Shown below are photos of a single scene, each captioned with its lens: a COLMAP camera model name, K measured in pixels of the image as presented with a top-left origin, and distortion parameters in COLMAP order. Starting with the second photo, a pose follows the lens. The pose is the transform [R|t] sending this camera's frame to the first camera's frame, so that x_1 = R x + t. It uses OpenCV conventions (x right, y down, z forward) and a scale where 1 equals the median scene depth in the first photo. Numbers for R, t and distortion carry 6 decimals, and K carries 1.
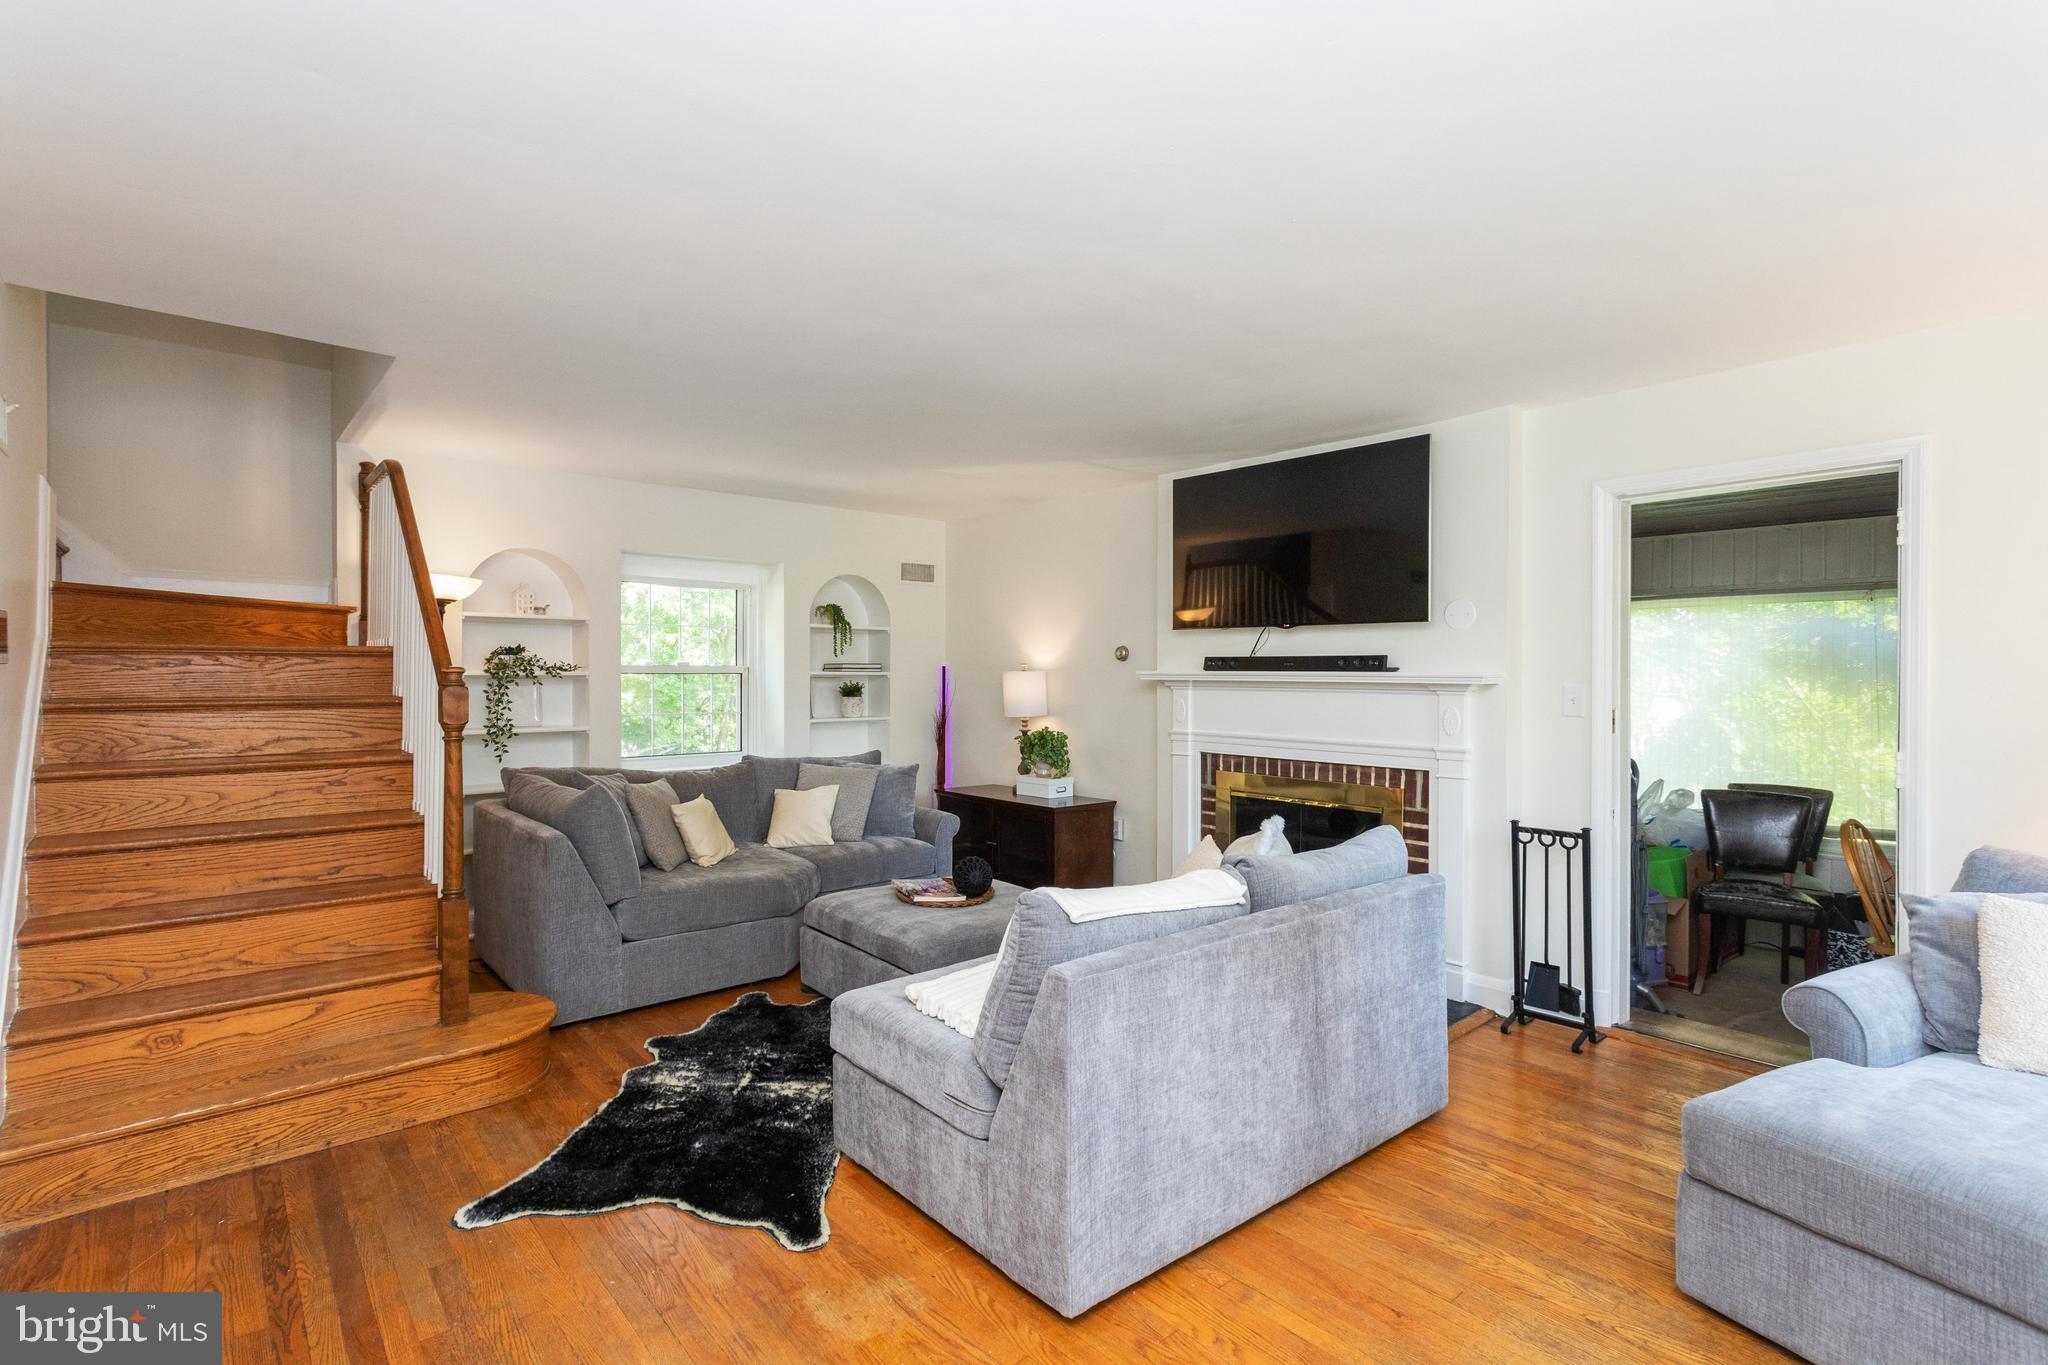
lens RADIAL K [[969.5, 0, 1020.5], [0, 969.5, 672.8], [0, 0, 1]] dist [-0.000868, -0.000245]
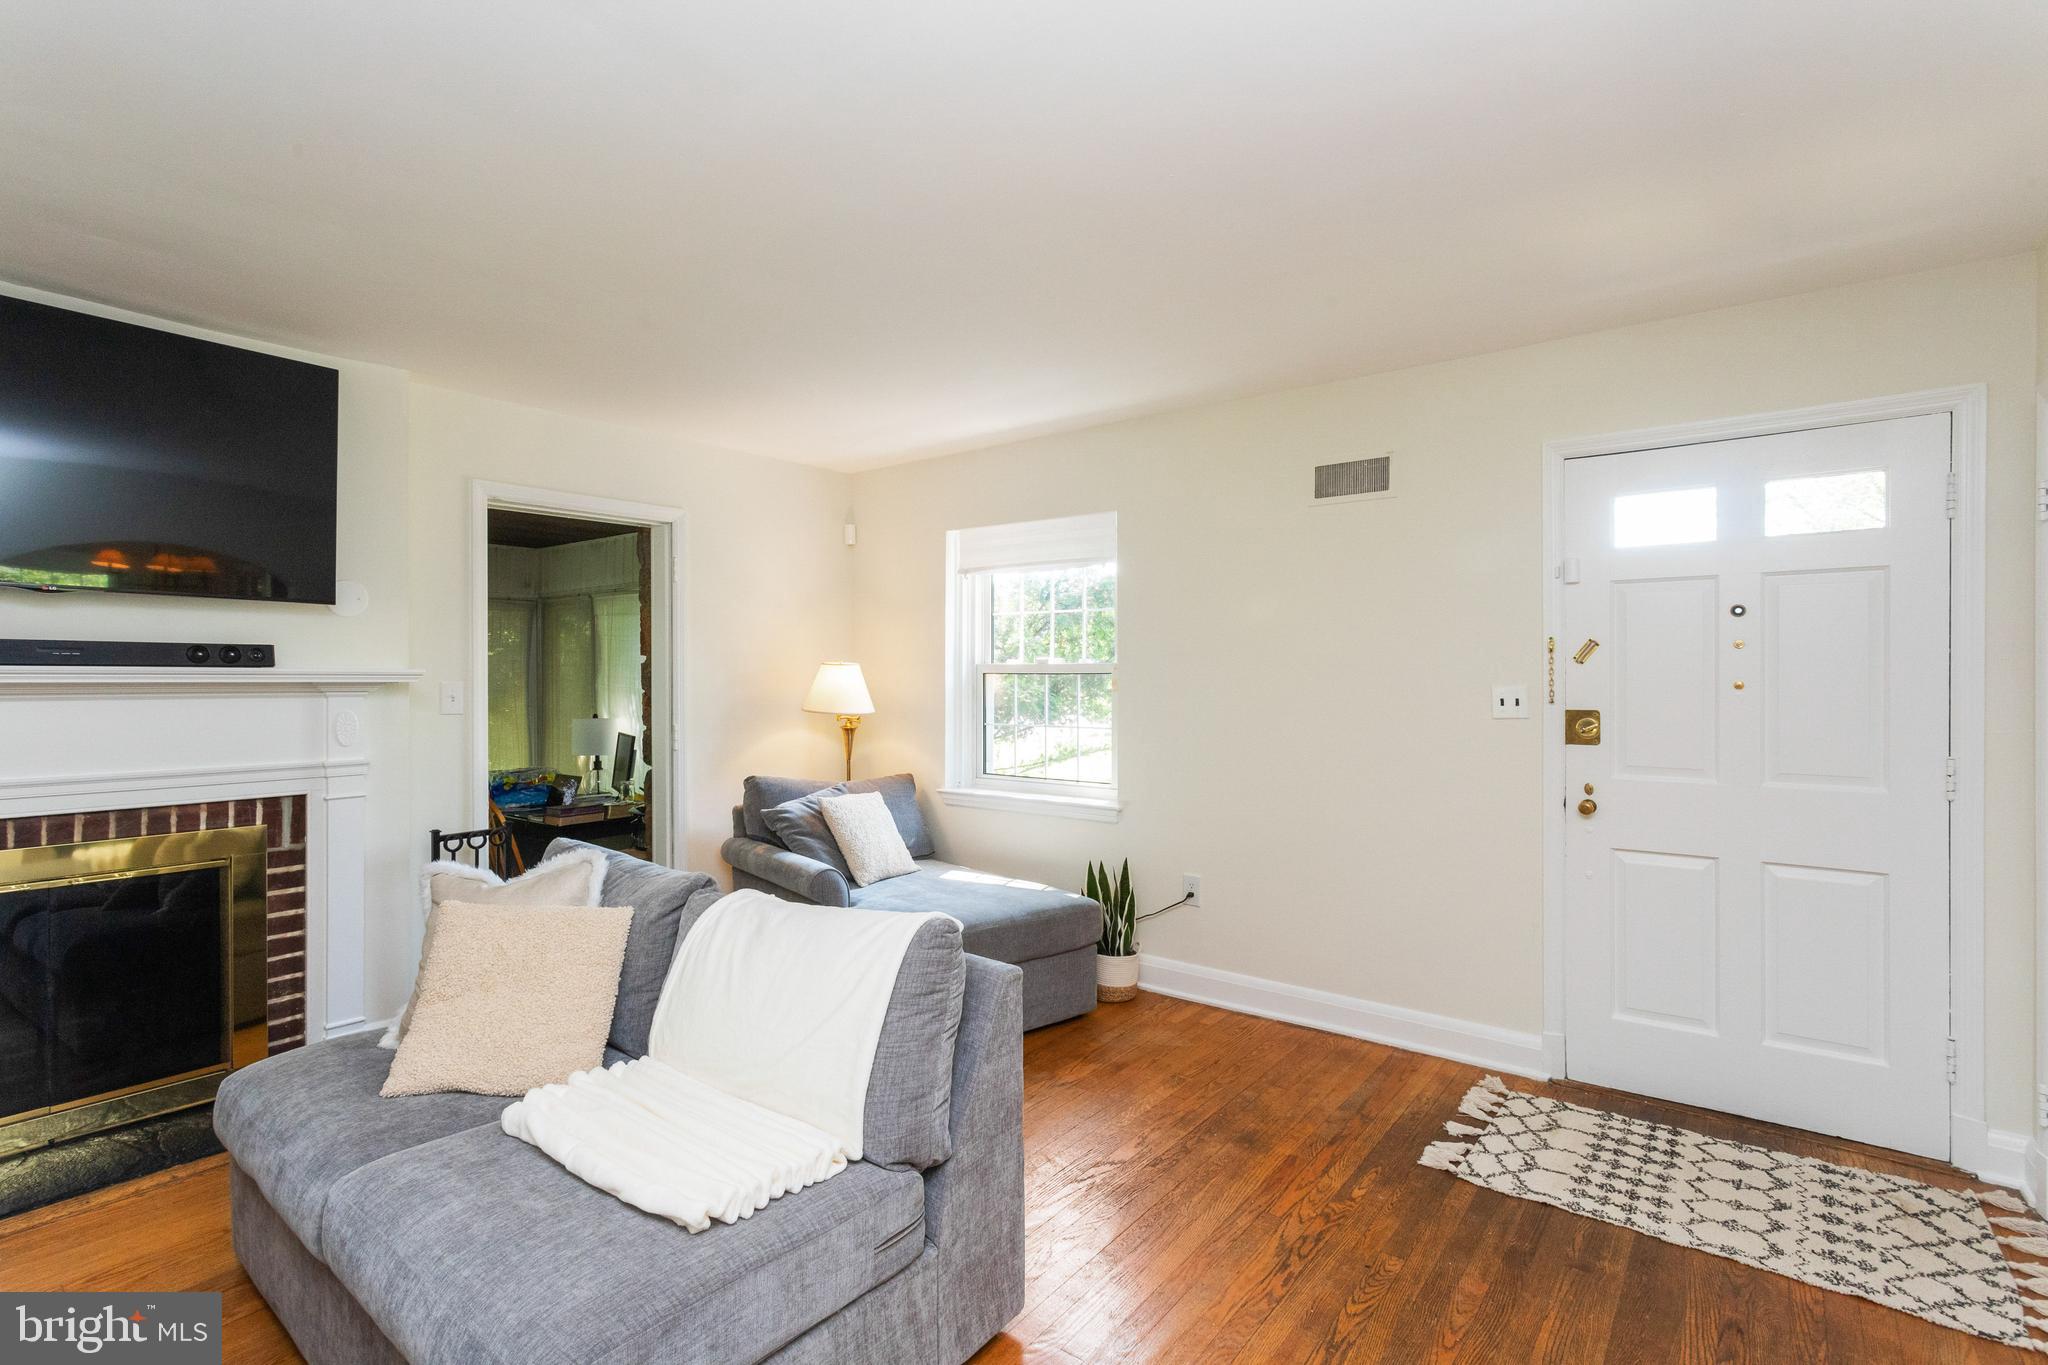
lens RADIAL K [[969.5, 0, 1020.5], [0, 969.5, 672.8], [0, 0, 1]] dist [-0.000868, -0.000245]
pose [[-0.174790, -0.006217, 0.984586, -0.433974], [-0.000425, 0.999980, 0.006239, -0.002098], [-0.984606, 0.000672, -0.174789, 0.550228]]
